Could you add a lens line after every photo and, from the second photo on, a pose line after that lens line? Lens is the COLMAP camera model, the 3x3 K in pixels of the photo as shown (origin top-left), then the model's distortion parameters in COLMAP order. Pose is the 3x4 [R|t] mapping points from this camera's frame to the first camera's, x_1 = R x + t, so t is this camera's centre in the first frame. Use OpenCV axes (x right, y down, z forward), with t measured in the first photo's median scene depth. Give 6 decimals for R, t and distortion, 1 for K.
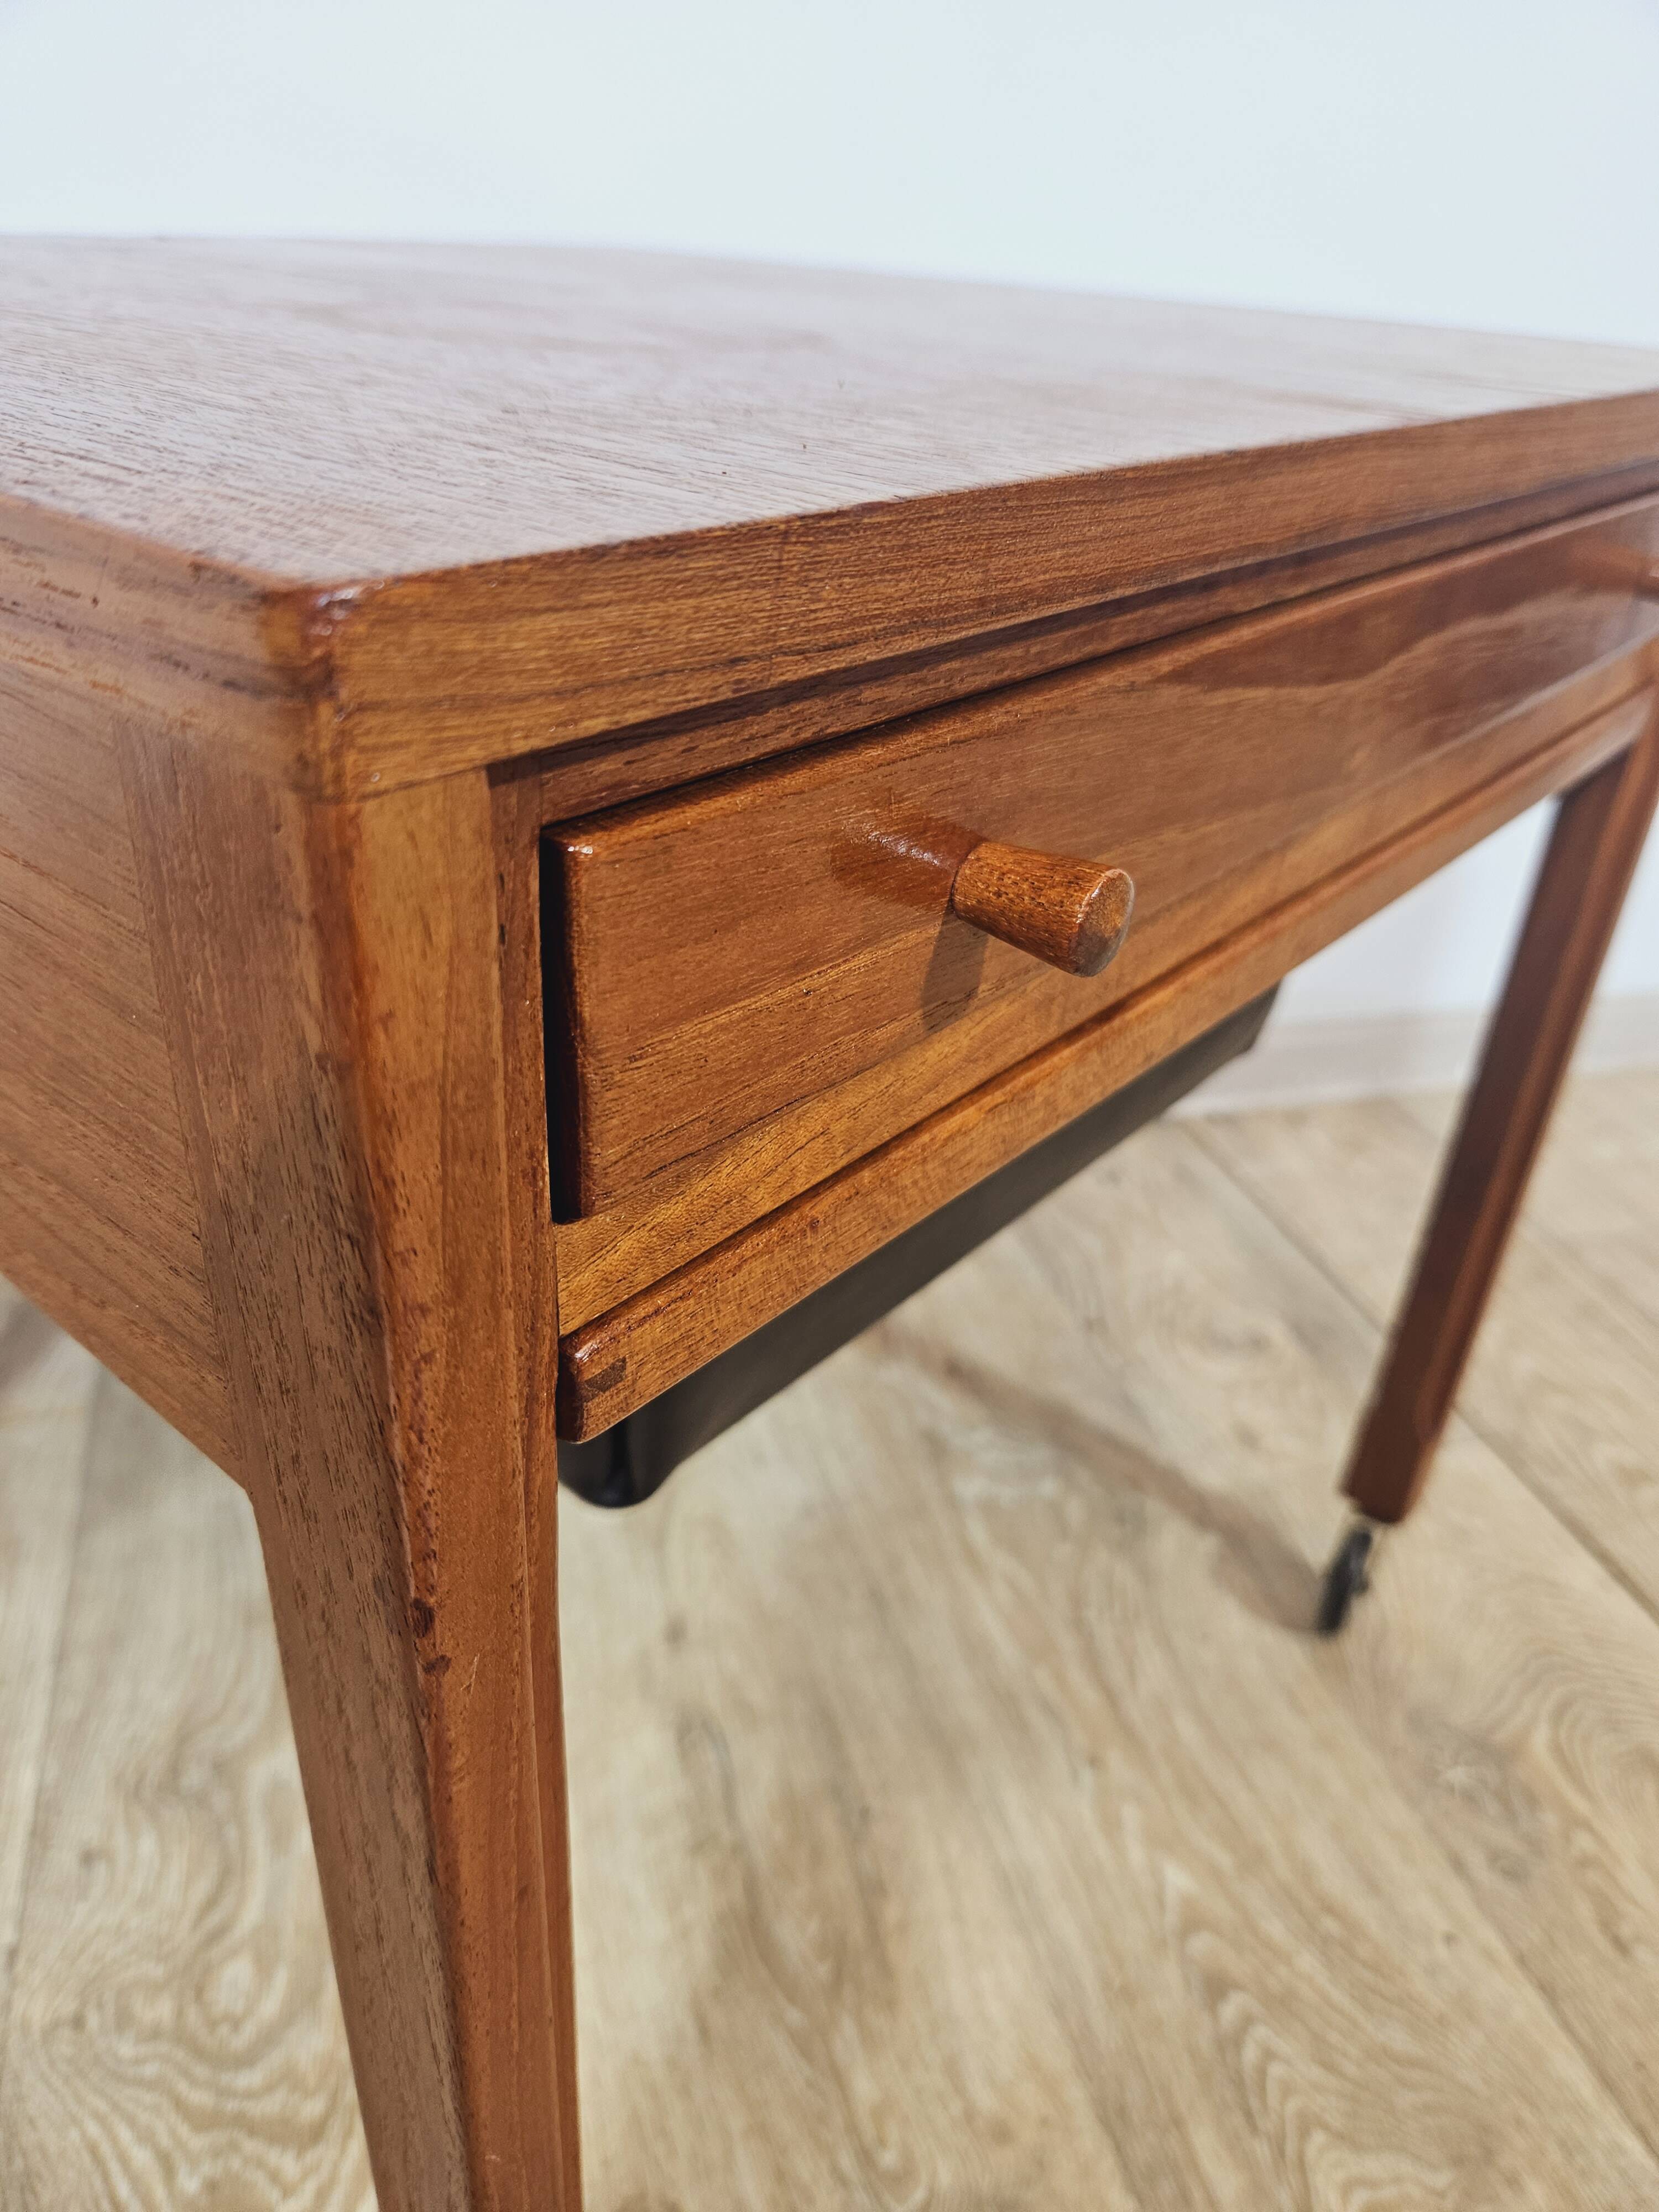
lens RADIAL K [[1514.5, 0, 830.1], [0, 1514.5, 1121.2], [0, 0, 1]] dist [0.047830, -0.057251]
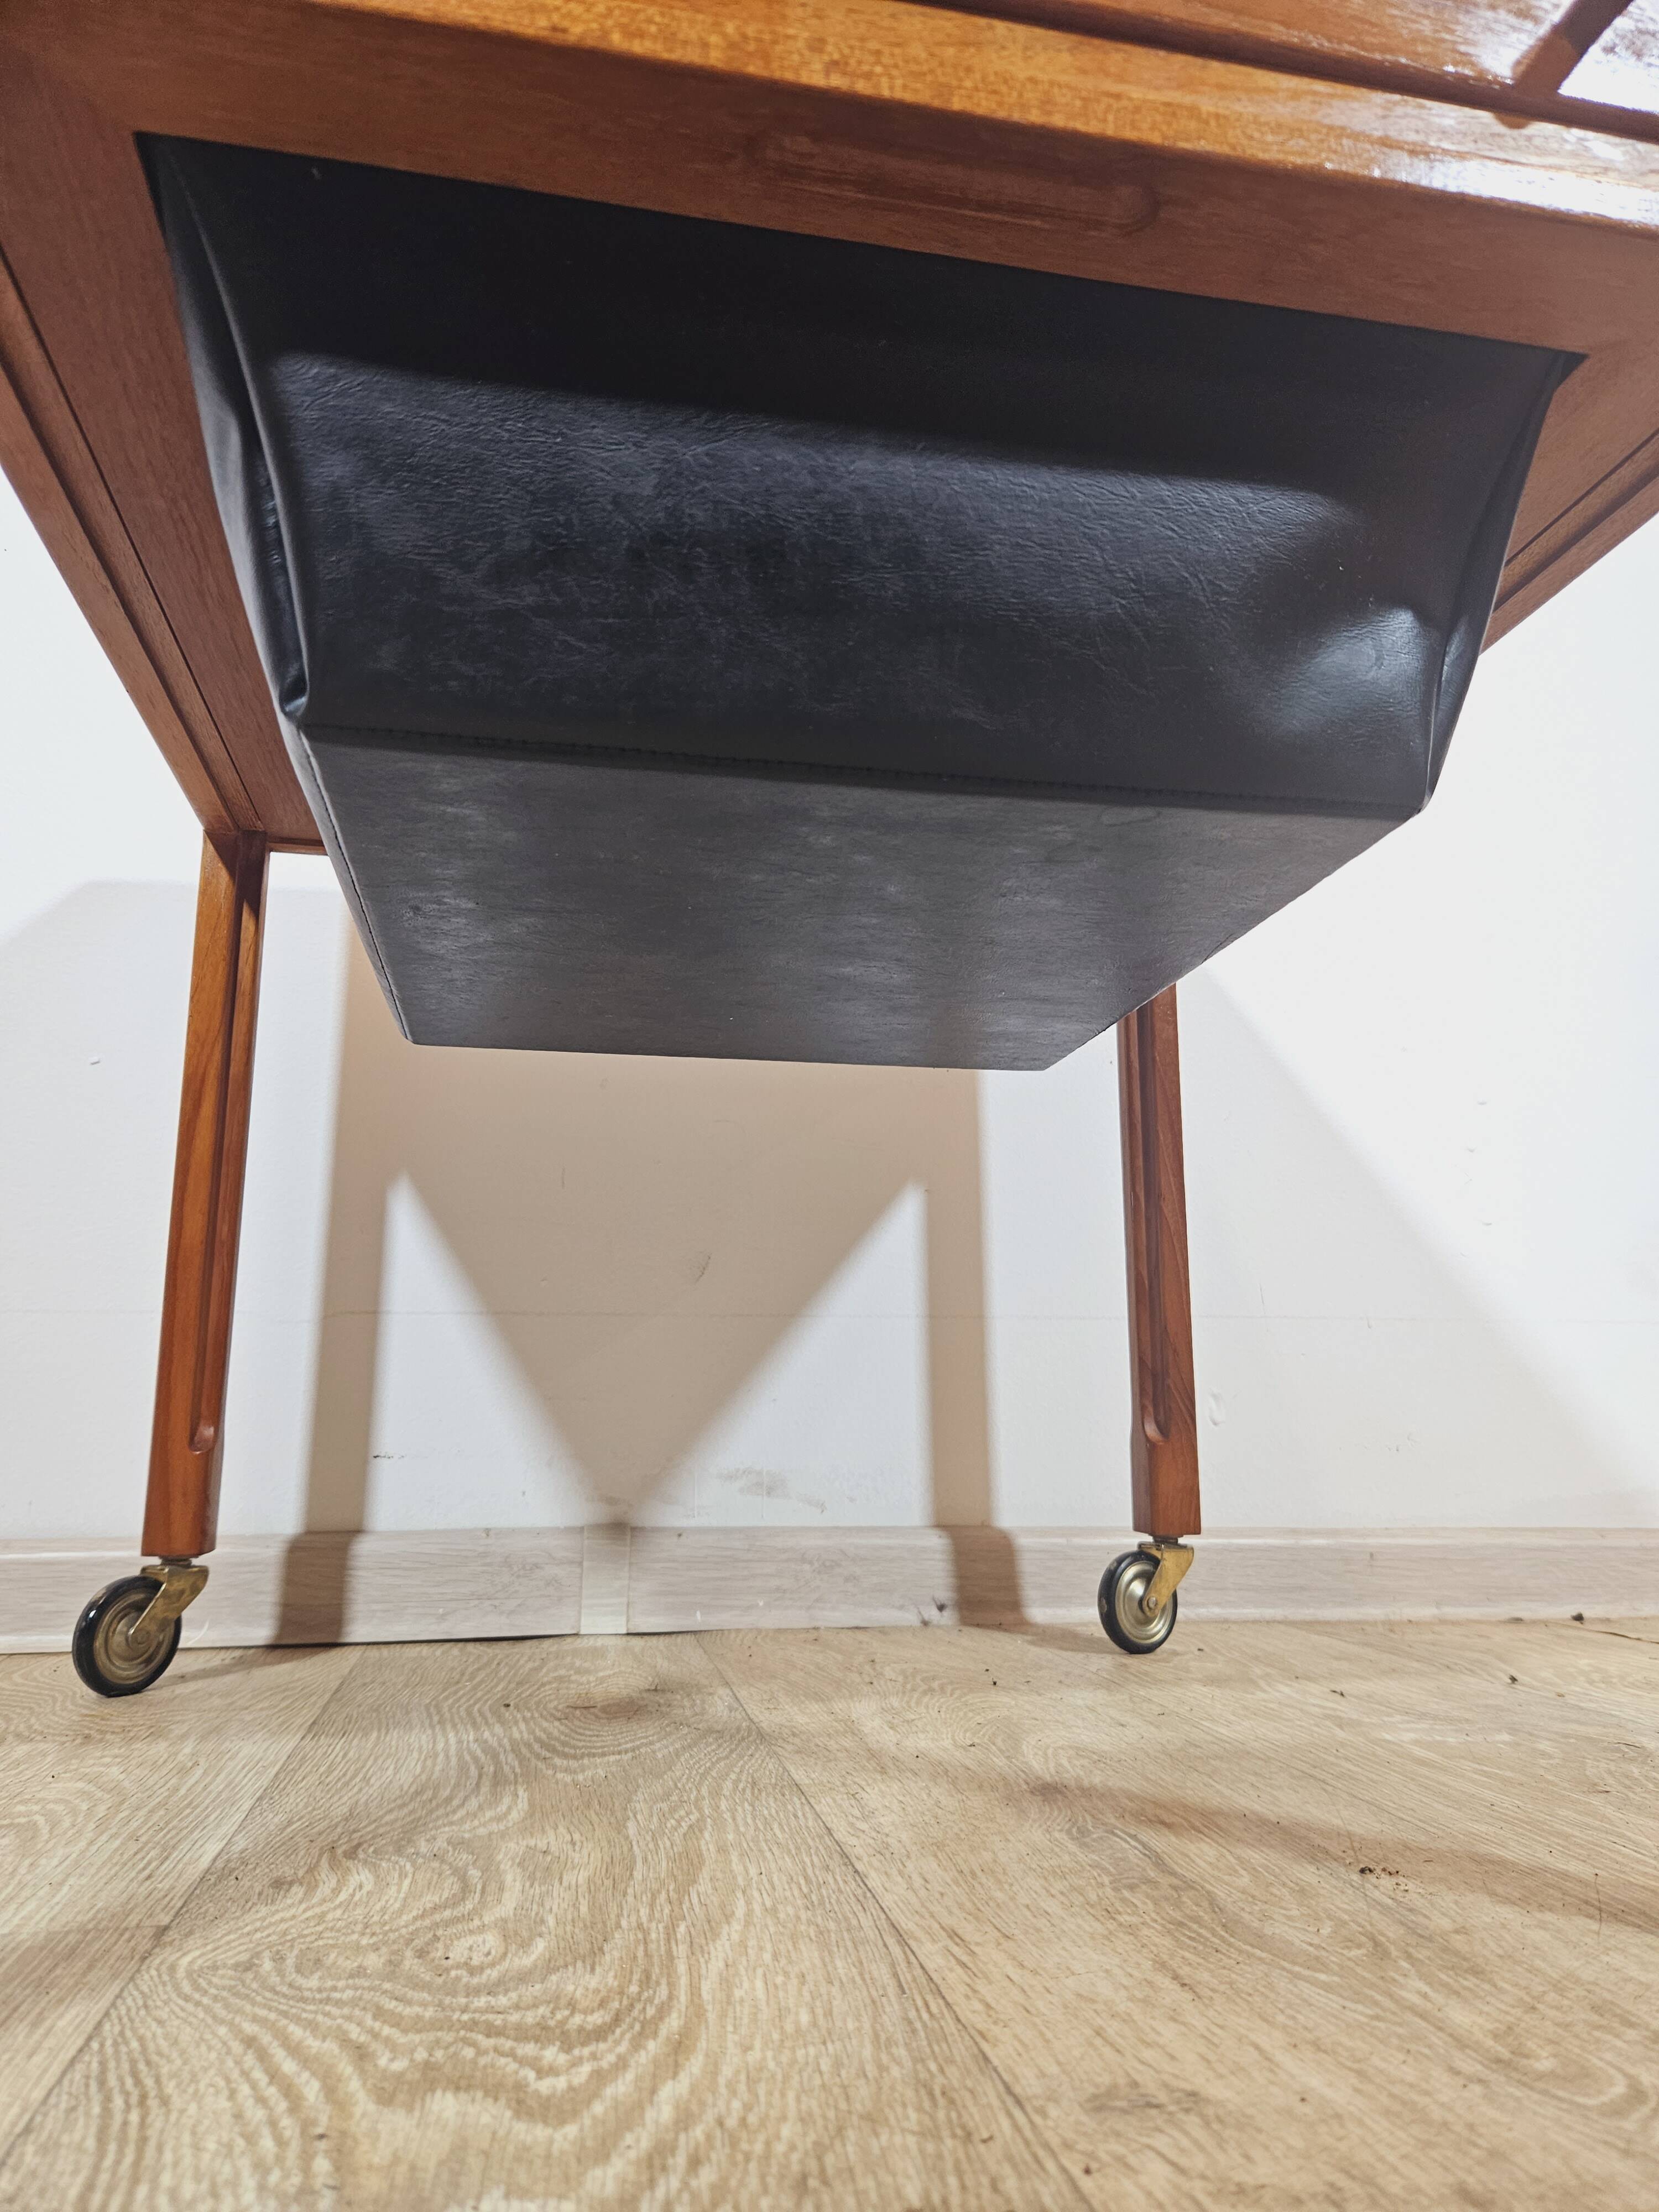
lens RADIAL K [[1514.5, 0, 866.9], [0, 1514.5, 1129.0], [0, 0, 1]] dist [0.047830, -0.057251]
pose [[0.993906, -0.086684, -0.068090, -0.155186], [0.017007, 0.730913, -0.682259, 0.846400], [0.108909, 0.676943, 0.727933, 0.314714]]
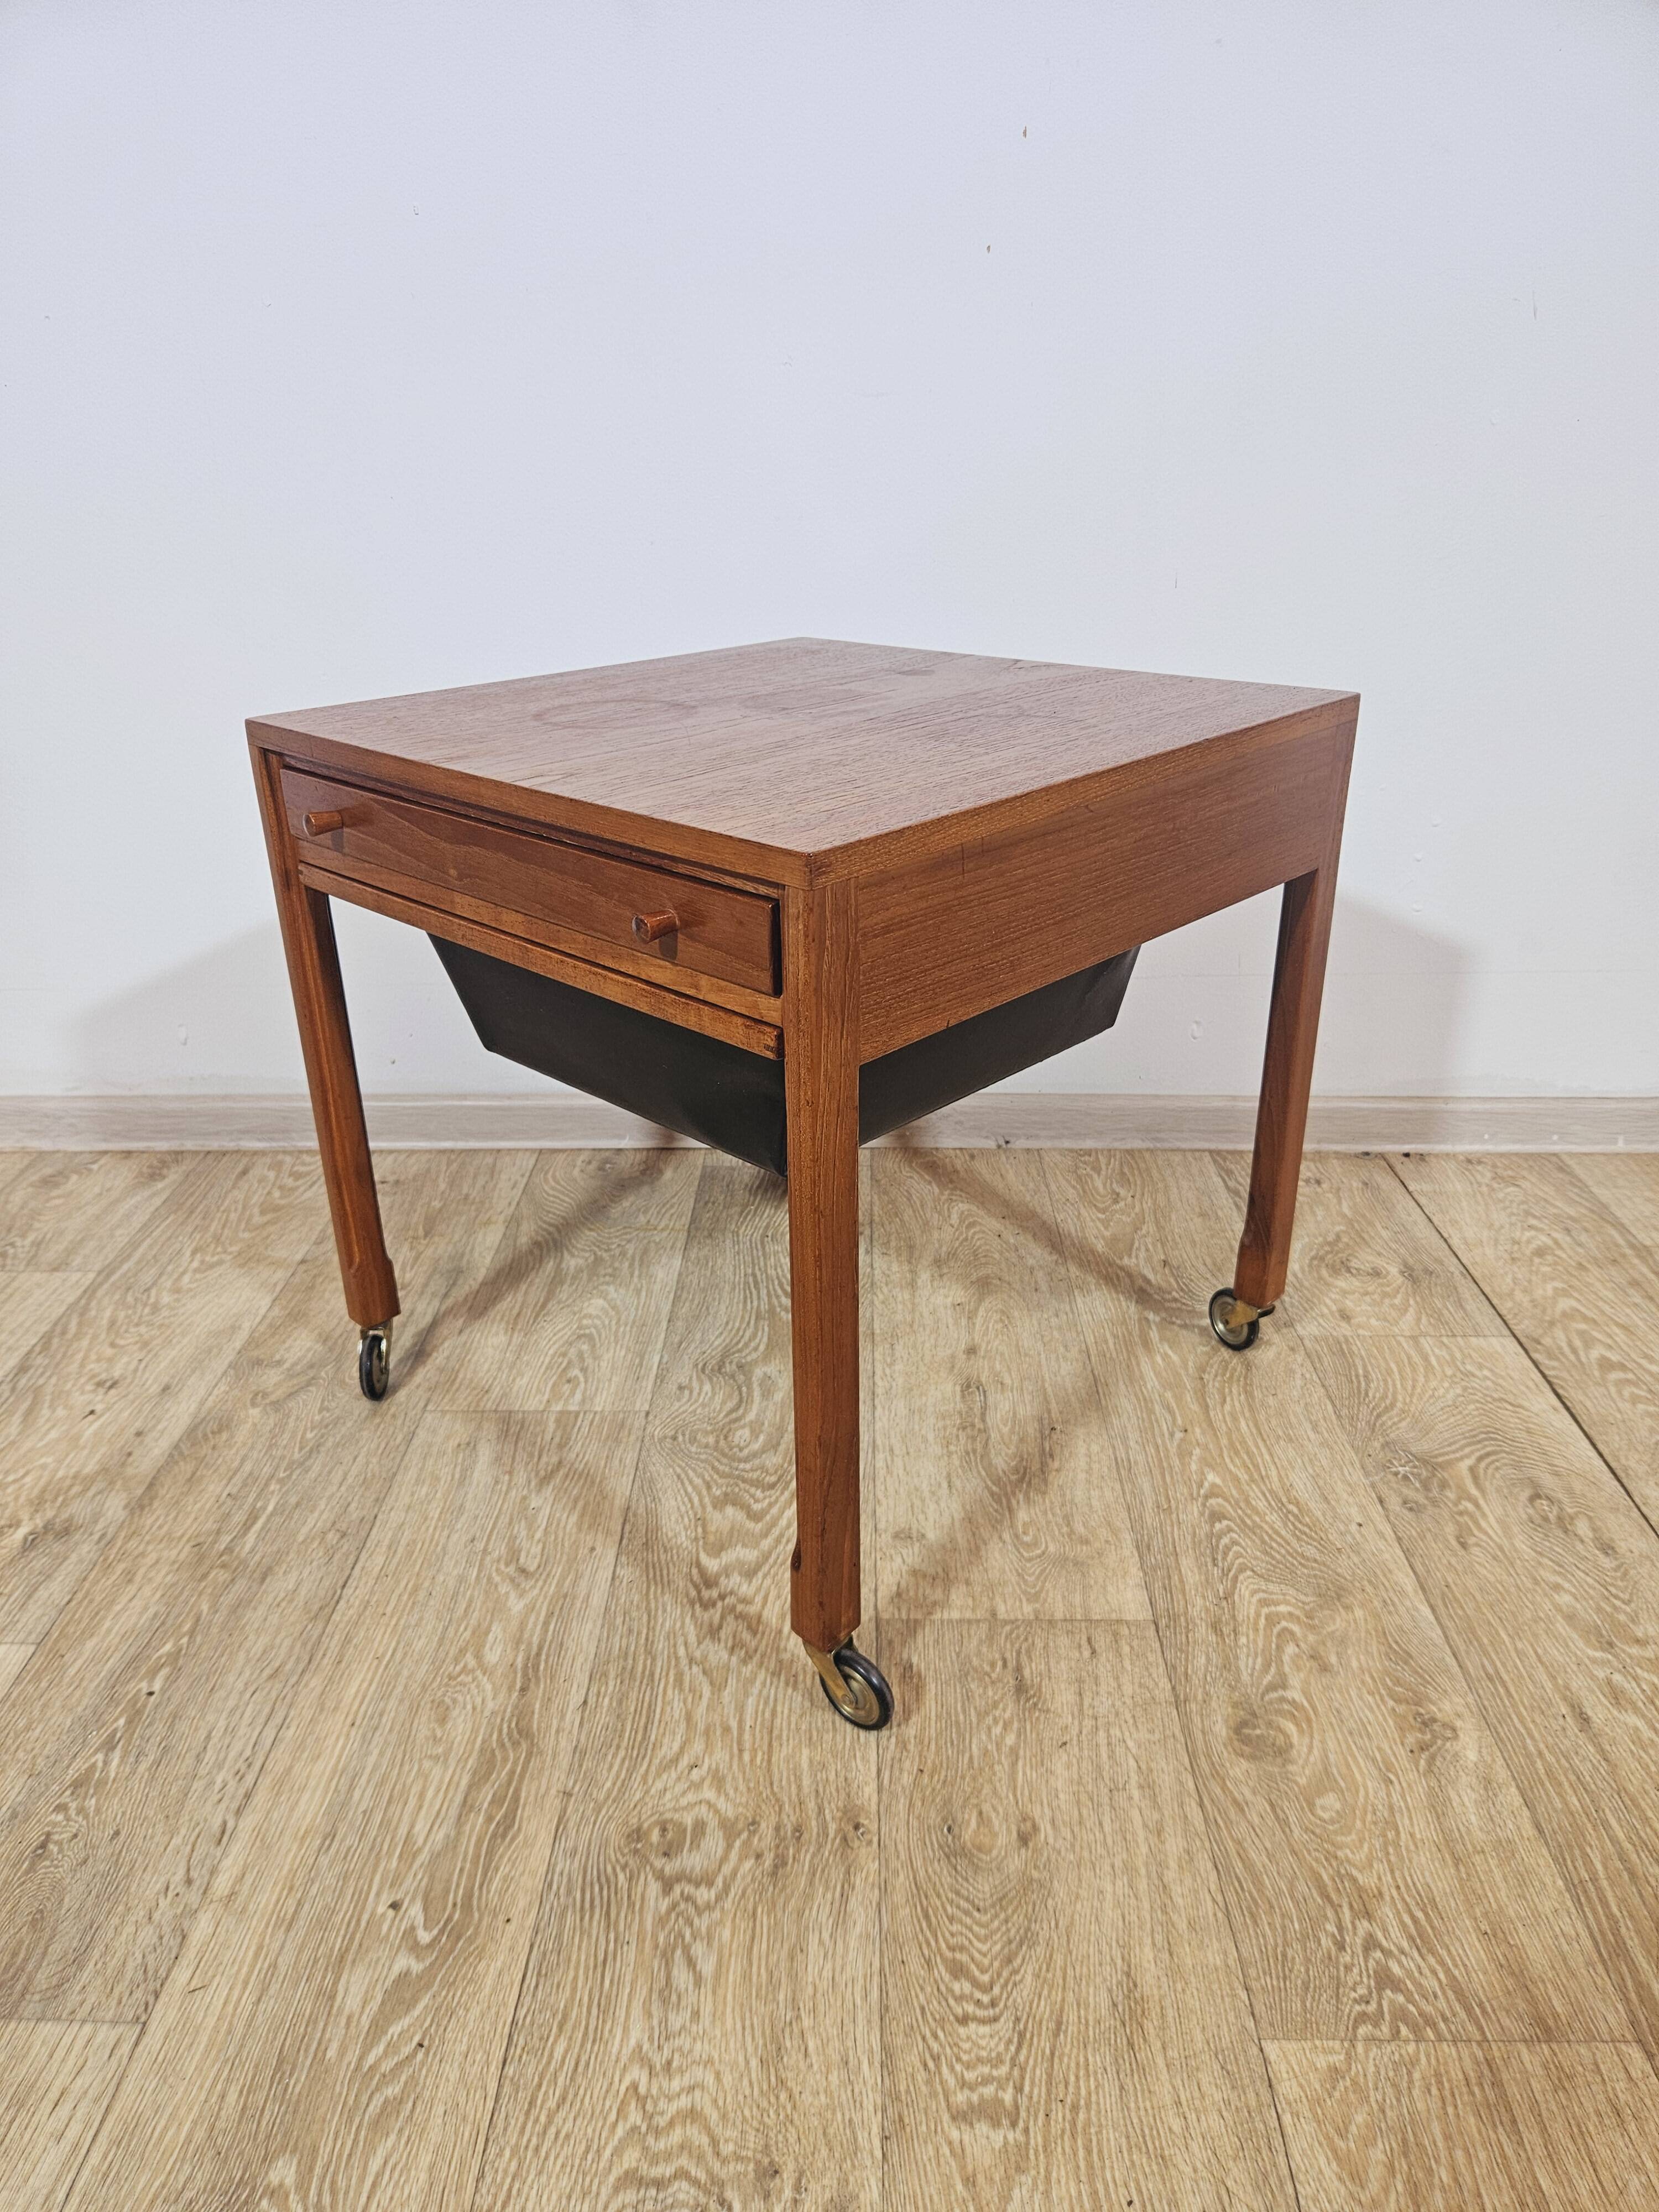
lens RADIAL K [[1514.5, 0, 855.5], [0, 1514.5, 1150.6], [0, 0, 1]] dist [0.047830, -0.057251]
pose [[0.951402, 0.064413, -0.301138, 0.423134], [-0.094193, 0.991882, -0.085427, 0.367542], [0.293191, 0.109641, 0.949746, -1.139661]]
